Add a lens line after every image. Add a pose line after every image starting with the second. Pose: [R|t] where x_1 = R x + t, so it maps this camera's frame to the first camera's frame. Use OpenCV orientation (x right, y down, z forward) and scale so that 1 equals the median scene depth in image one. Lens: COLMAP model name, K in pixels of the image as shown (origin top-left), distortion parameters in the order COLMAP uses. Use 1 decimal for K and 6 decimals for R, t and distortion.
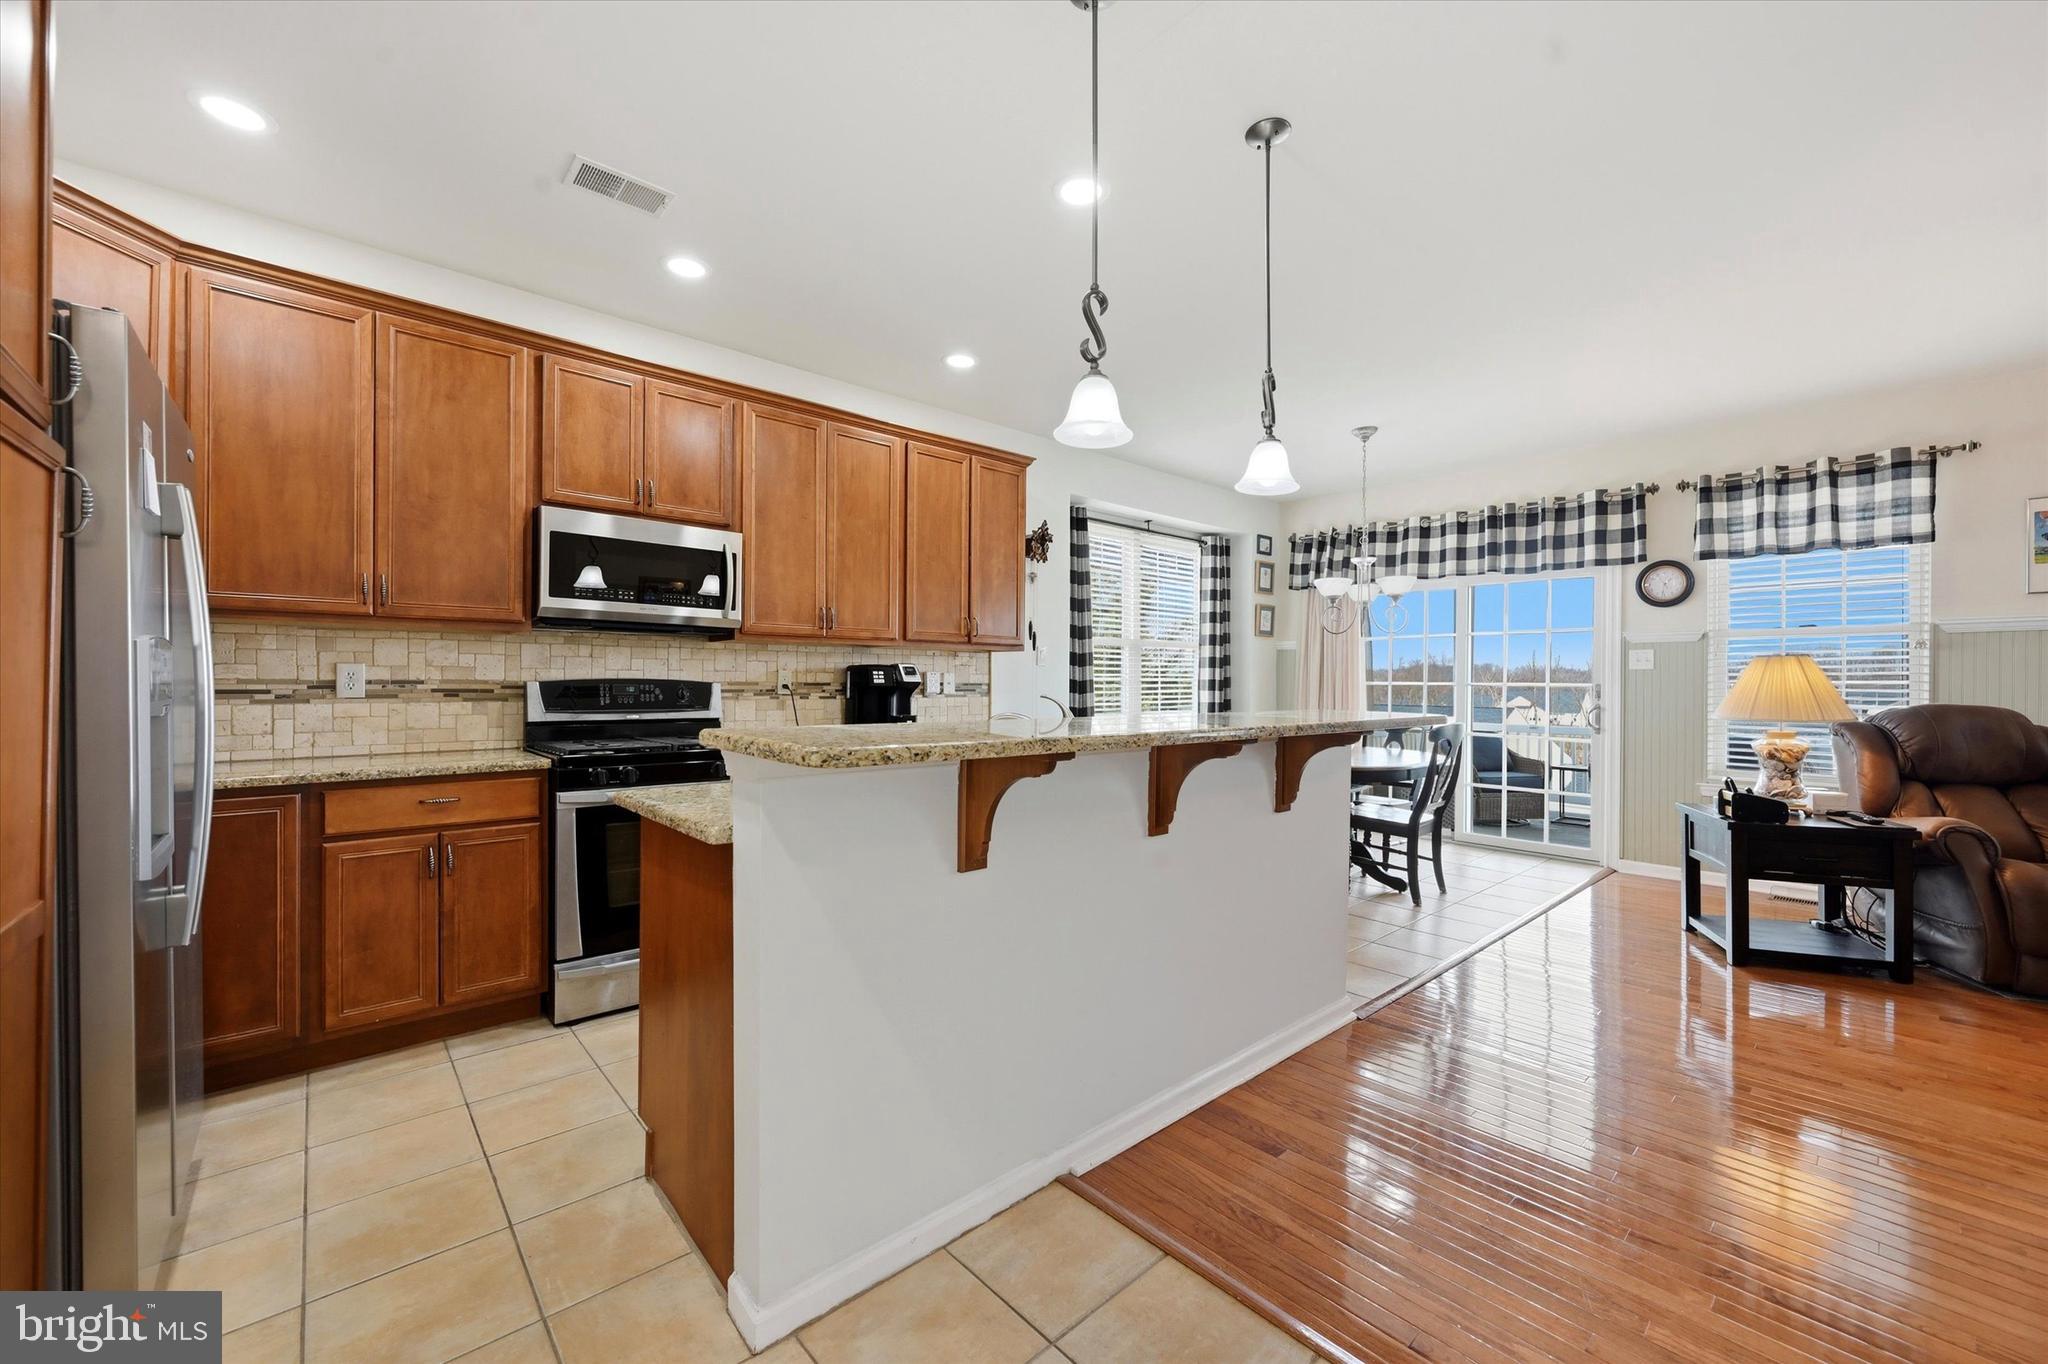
lens RADIAL K [[799.9, 0, 1036.7], [0, 799.9, 685.6], [0, 0, 1]] dist [0.000031, 0.000702]
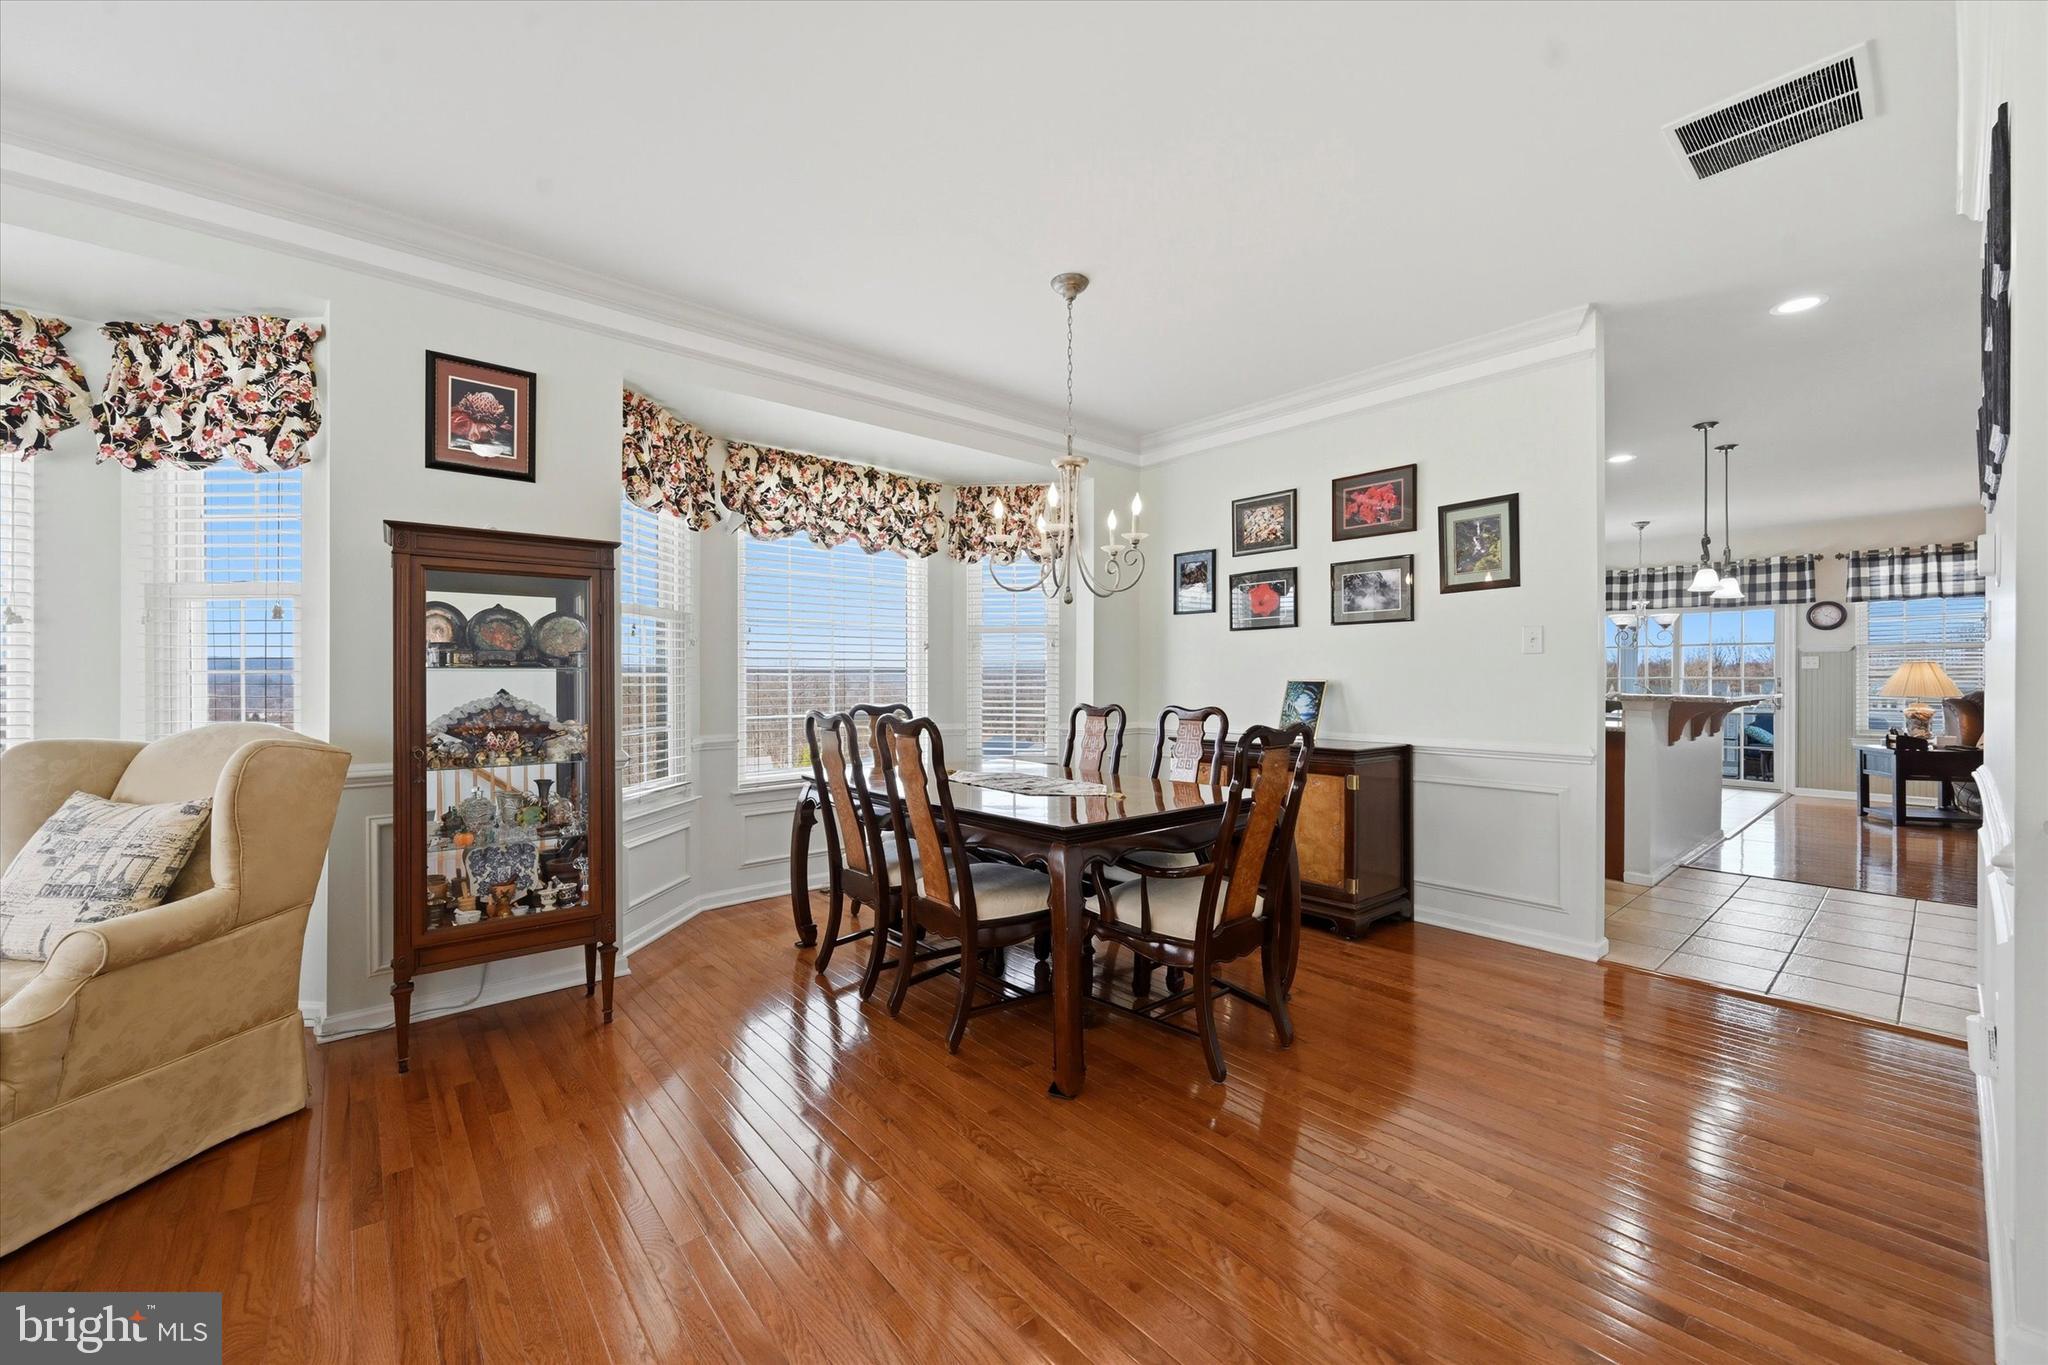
lens RADIAL K [[799.9, 0, 1035.1], [0, 799.9, 682.6], [0, 0, 1]] dist [0.000031, 0.000702]
pose [[0.999955, -0.002899, -0.009036, -0.839736], [0.002910, 0.999995, 0.001259, 0.001513], [0.009032, -0.001286, 0.999958, -0.663849]]
